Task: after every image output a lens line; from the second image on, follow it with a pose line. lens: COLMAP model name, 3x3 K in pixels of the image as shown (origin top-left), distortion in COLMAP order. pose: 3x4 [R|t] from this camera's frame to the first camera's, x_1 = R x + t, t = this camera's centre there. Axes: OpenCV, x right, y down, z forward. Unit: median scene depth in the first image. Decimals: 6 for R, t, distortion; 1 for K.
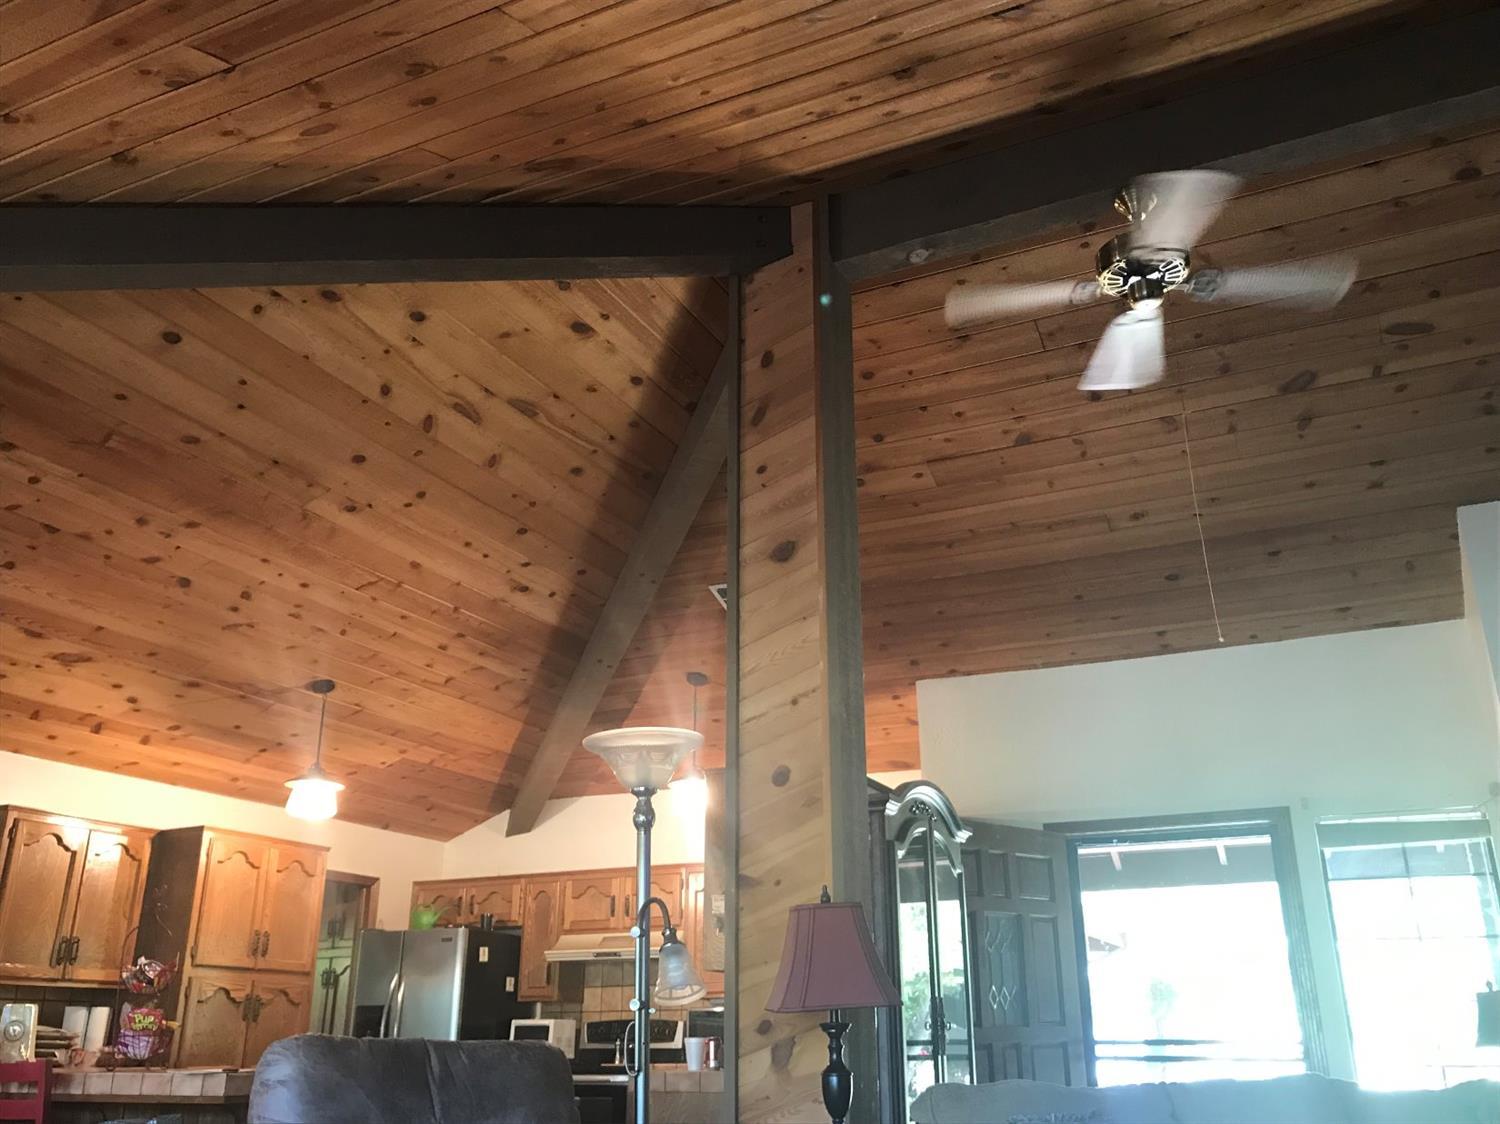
lens RADIAL K [[1327.9, 0, 750.0], [0, 1327.9, 562.0], [0, 0, 1]] dist [0.015424, 0.012625]
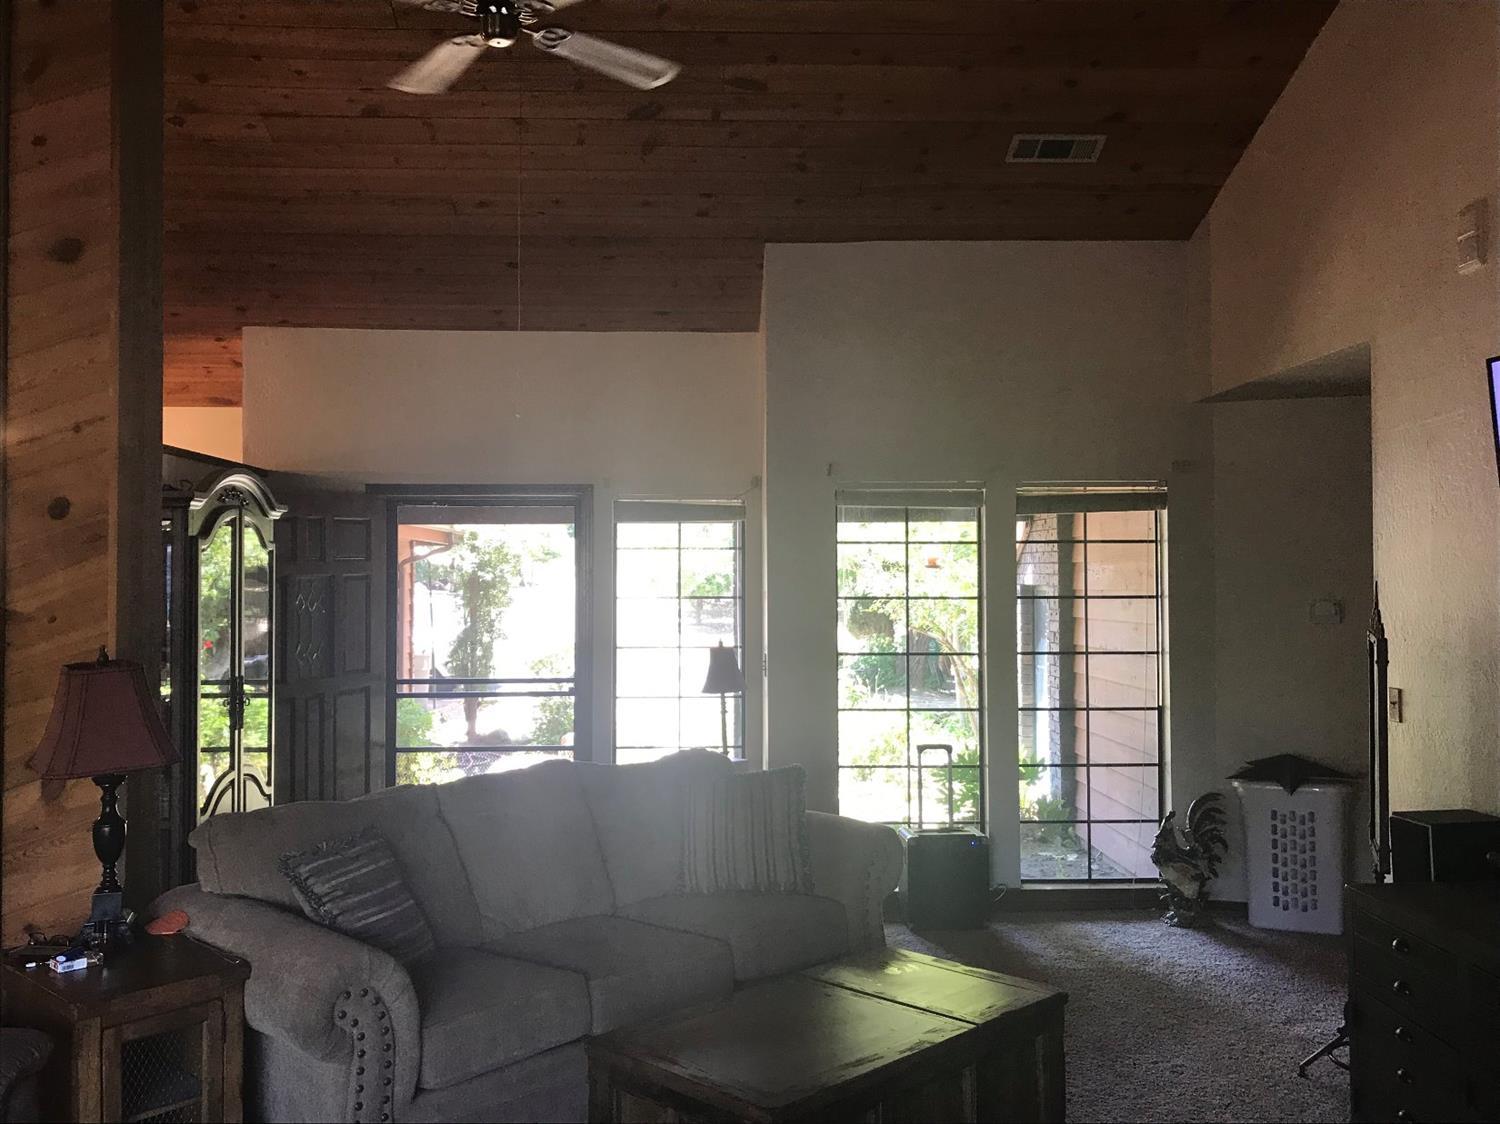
lens RADIAL K [[1328.9, 0, 750.0], [0, 1328.9, 562.0], [0, 0, 1]] dist [-0.045176, 0.122402]
pose [[0.888094, 0.011249, 0.459524, 0.019720], [-0.162791, 0.942604, 0.291543, -0.110069], [-0.429869, -0.333724, 0.838952, 0.002234]]
